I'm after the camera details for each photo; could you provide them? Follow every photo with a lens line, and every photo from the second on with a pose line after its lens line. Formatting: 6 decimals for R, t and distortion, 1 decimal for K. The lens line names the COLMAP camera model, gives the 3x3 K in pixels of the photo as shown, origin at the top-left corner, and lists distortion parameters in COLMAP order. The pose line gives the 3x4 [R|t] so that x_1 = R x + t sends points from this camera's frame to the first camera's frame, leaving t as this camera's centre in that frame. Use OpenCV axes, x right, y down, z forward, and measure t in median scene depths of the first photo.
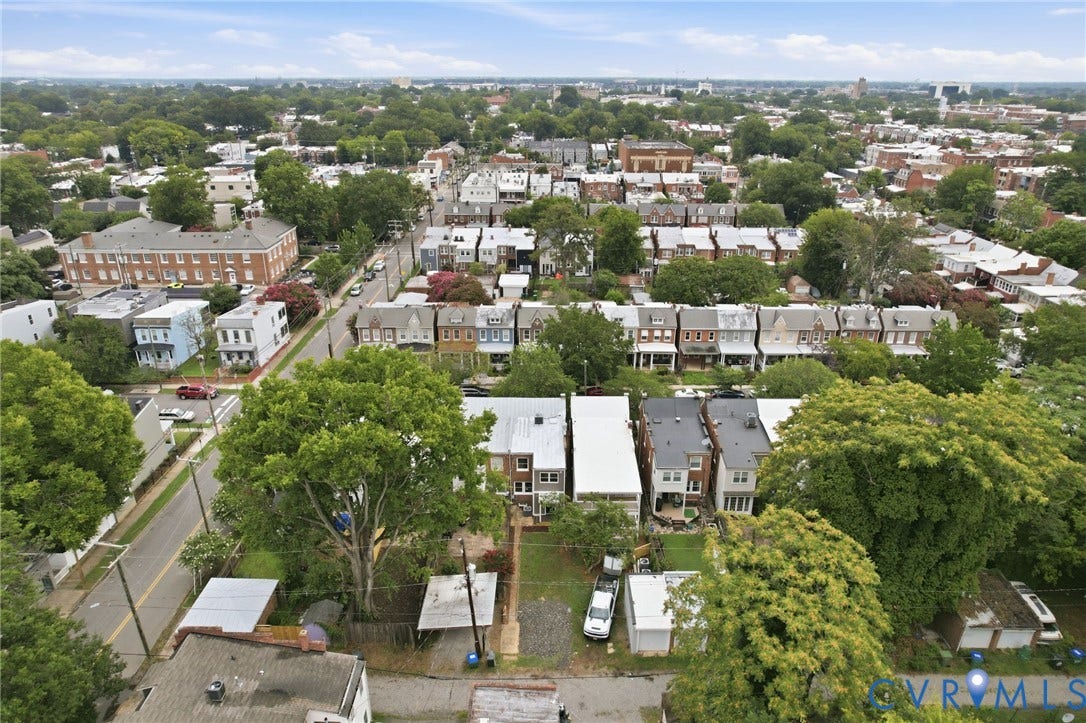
lens RADIAL K [[700.1, 0, 540.2], [0, 700.1, 360.5], [0, 0, 1]] dist [-0.055157, 0.043729]
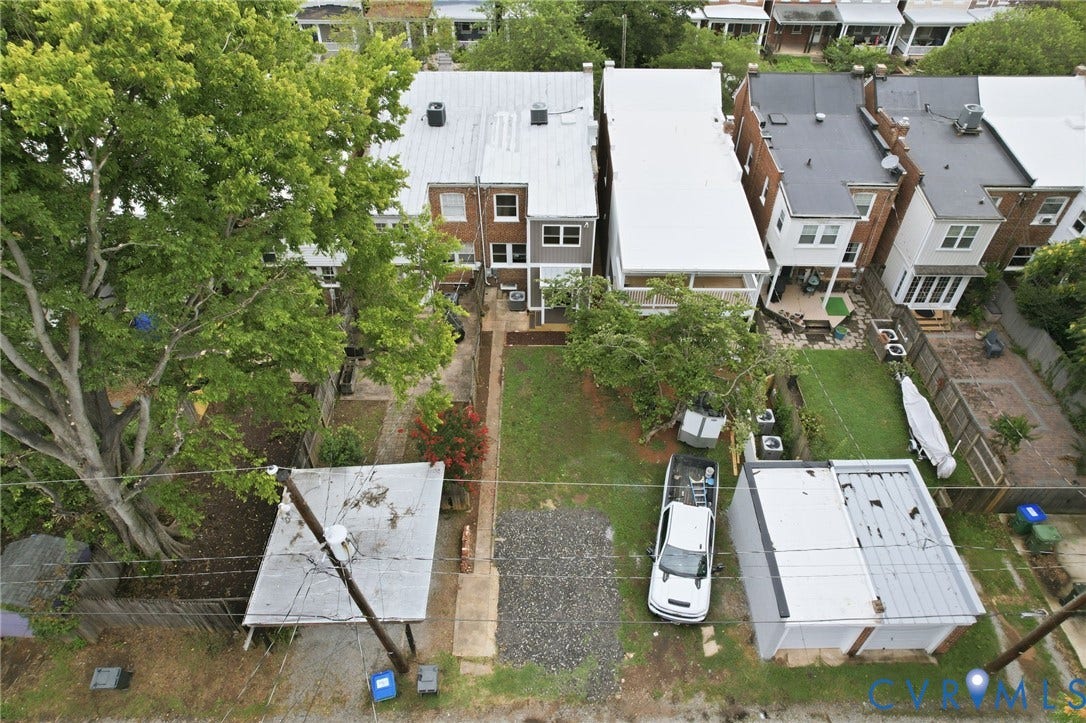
lens RADIAL K [[700.1, 0, 541.0], [0, 700.1, 360.9], [0, 0, 1]] dist [-0.055157, 0.043729]
pose [[0.999982, -0.002762, 0.005347, -0.004034], [0.000698, 0.935697, 0.352803, 0.079565], [-0.005978, -0.352793, 0.935682, 0.525278]]
